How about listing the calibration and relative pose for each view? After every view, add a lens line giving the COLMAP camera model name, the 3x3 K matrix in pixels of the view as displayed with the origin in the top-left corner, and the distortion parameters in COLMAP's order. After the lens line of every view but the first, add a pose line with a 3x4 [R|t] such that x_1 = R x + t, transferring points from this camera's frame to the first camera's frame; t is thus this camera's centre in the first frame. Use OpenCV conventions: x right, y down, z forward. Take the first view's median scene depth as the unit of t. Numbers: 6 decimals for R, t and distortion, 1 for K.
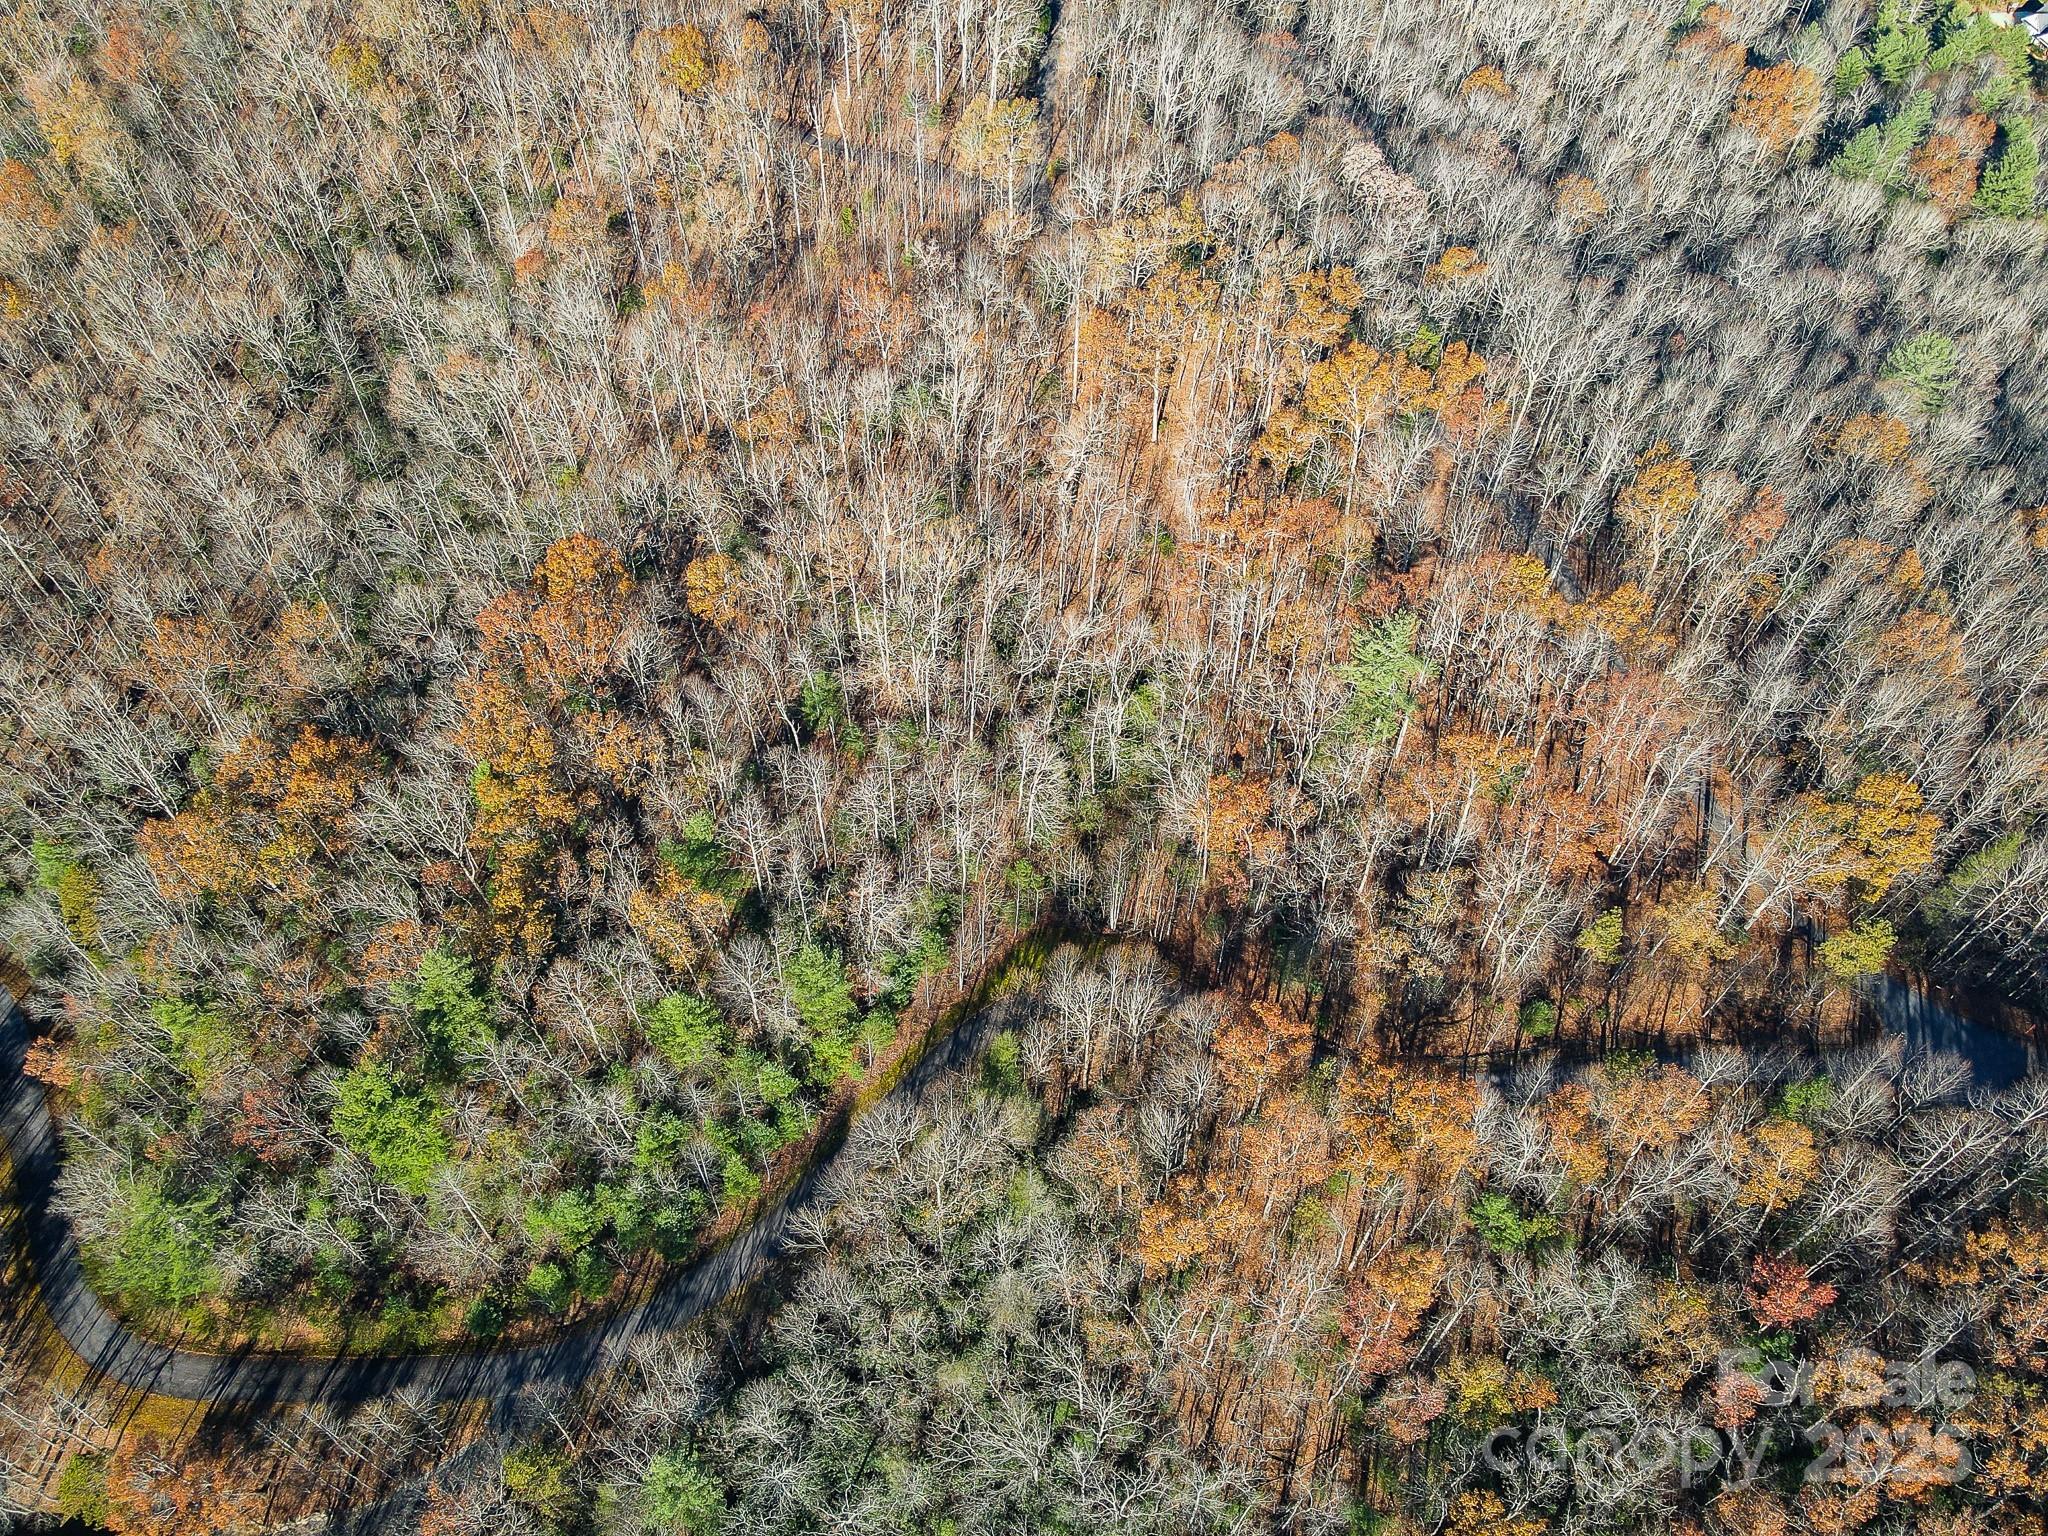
lens RADIAL K [[1493.5, 0, 1023.4], [0, 1493.5, 779.2], [0, 0, 1]] dist [0.030828, -0.016004]
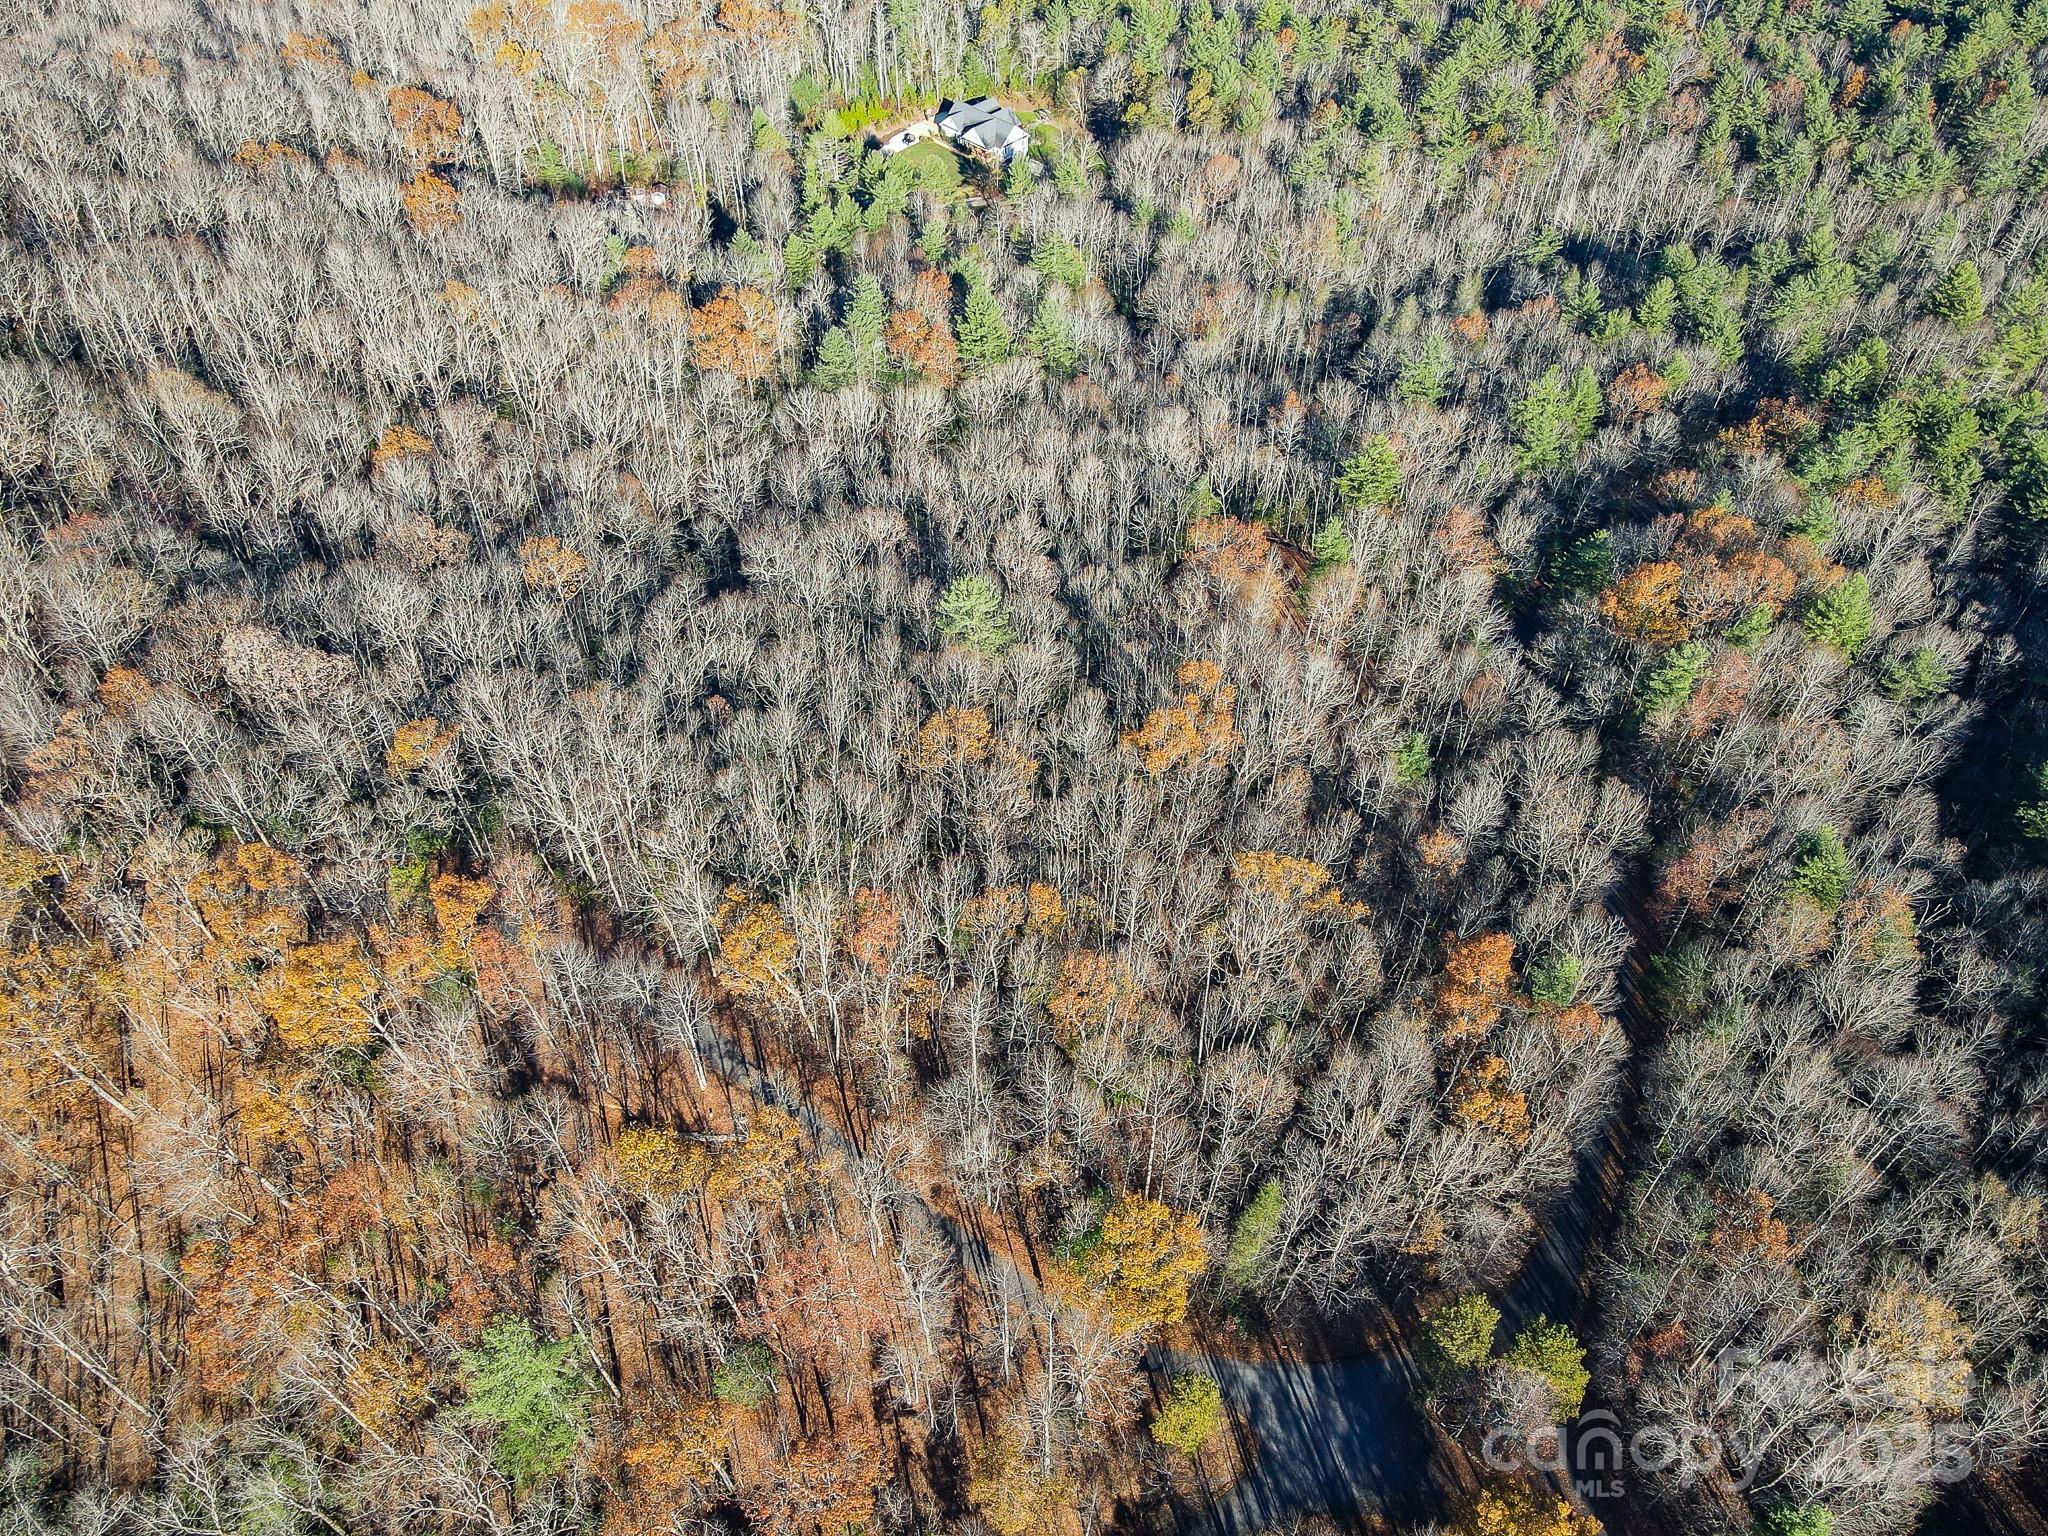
lens RADIAL K [[1493.5, 0, 1025.3], [0, 1493.5, 771.3], [0, 0, 1]] dist [0.030828, -0.016004]
pose [[0.822175, -0.432414, 0.370197, 0.289283], [0.455027, 0.890005, 0.029007, -0.236787], [-0.342020, 0.144601, 0.928500, 0.184878]]
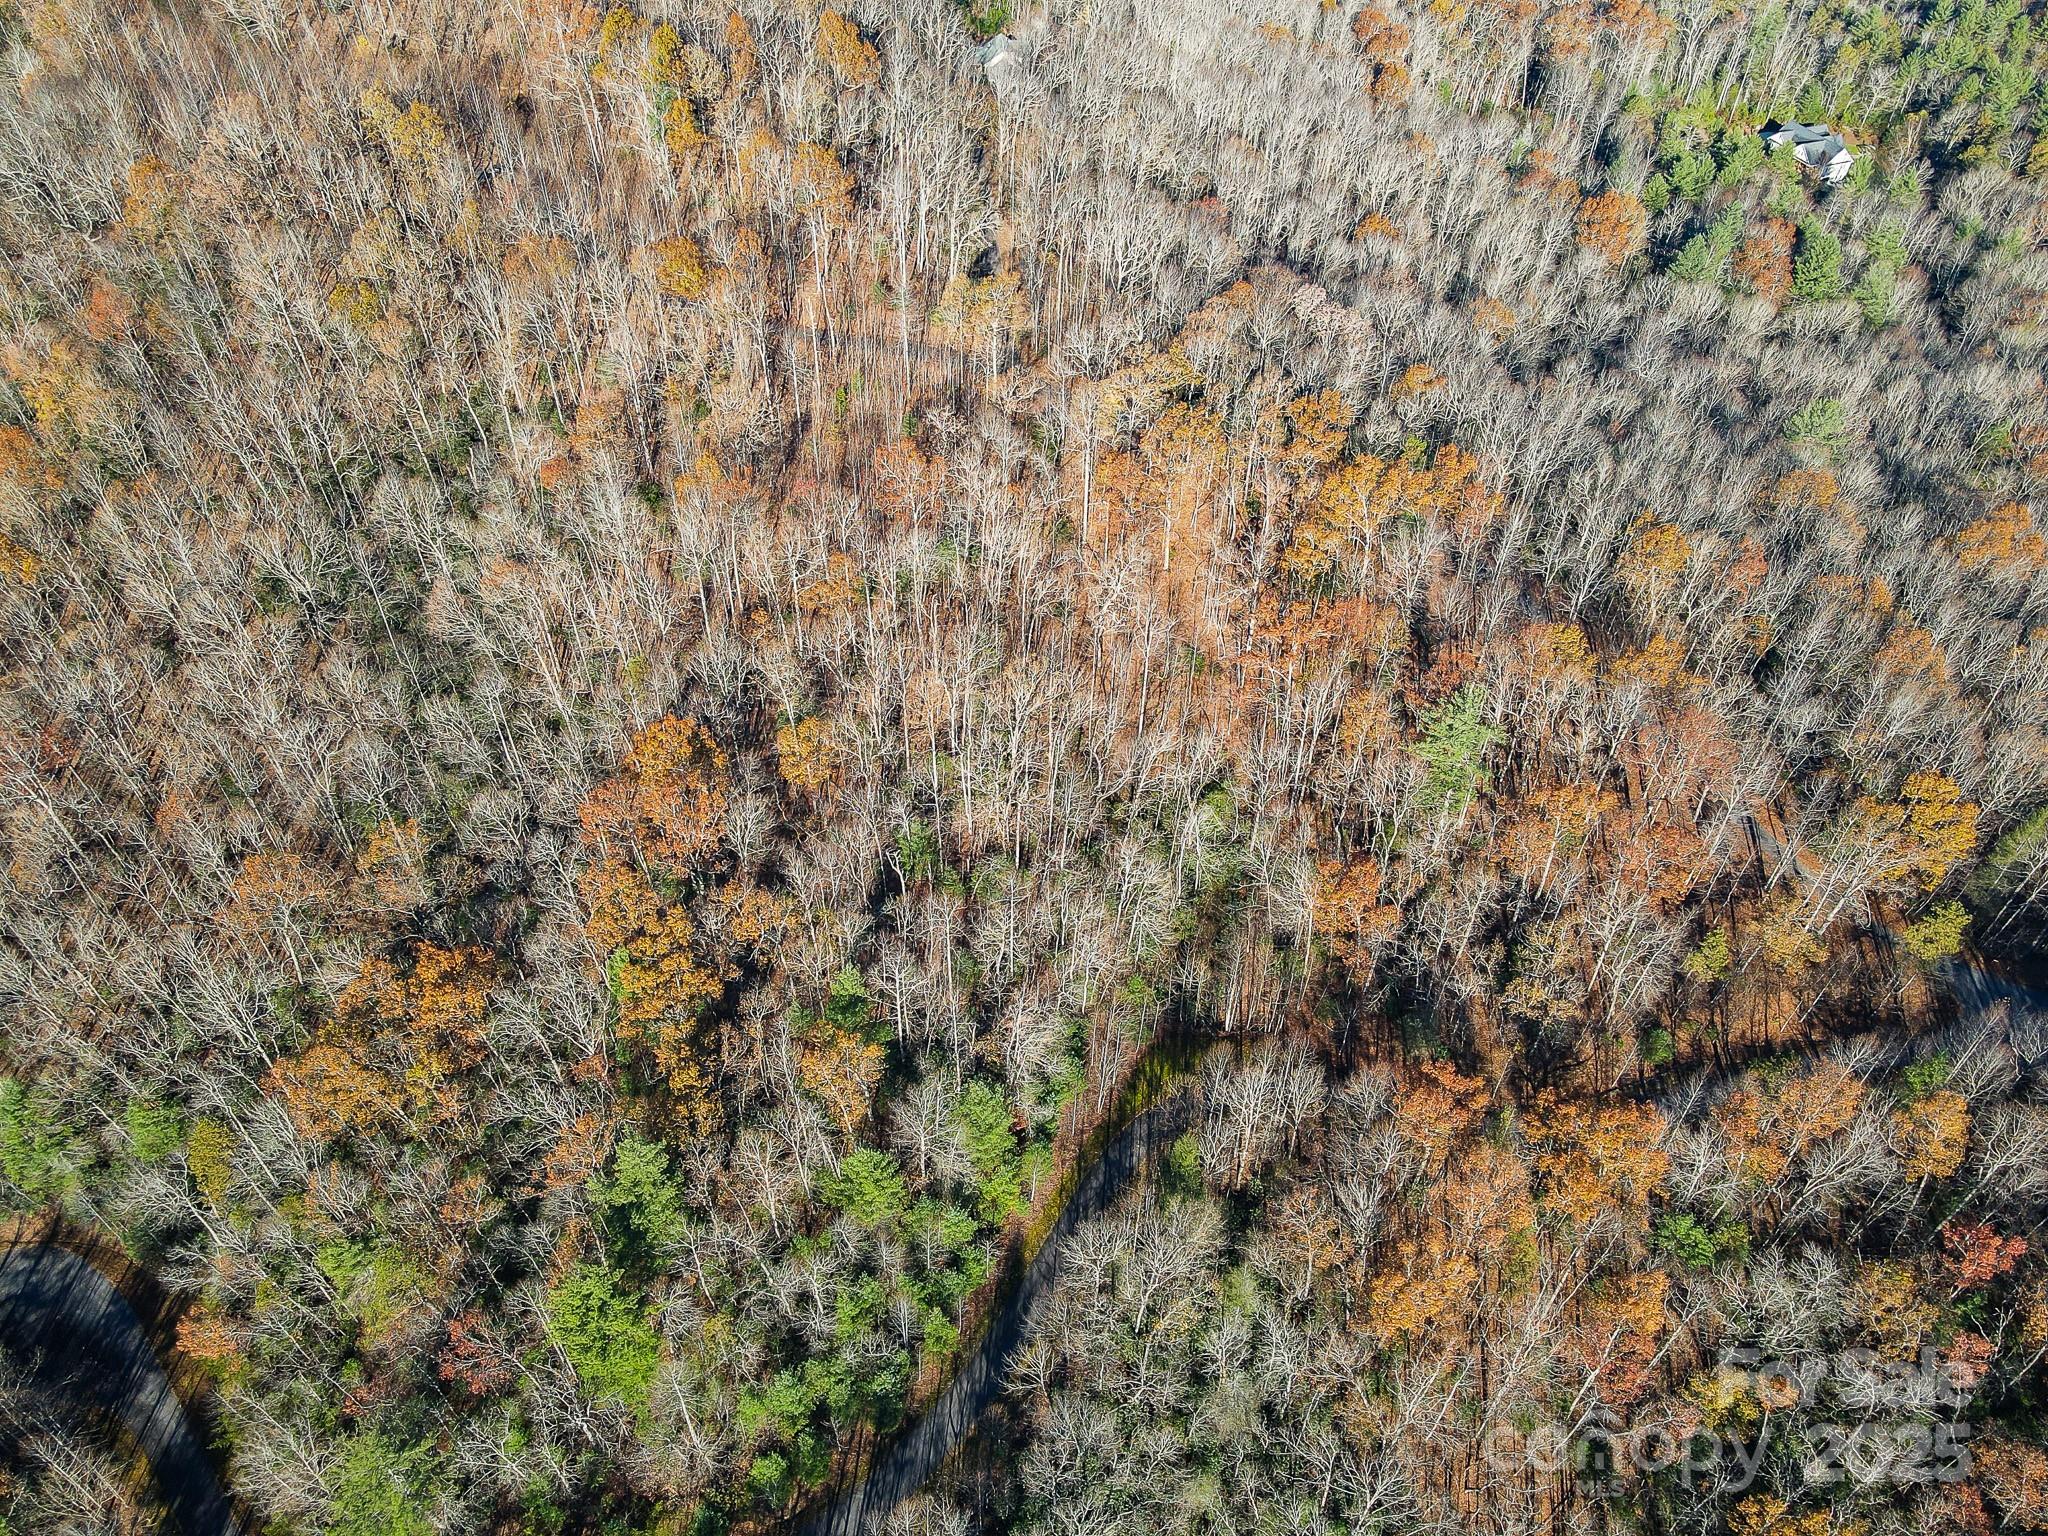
lens RADIAL K [[1493.5, 0, 1029.8], [0, 1493.5, 775.6], [0, 0, 1]] dist [0.030828, -0.016004]
pose [[0.983601, -0.132498, 0.122363, -0.190593], [0.145499, 0.983852, -0.104236, 0.017066], [-0.106576, 0.120331, 0.986996, -0.020829]]
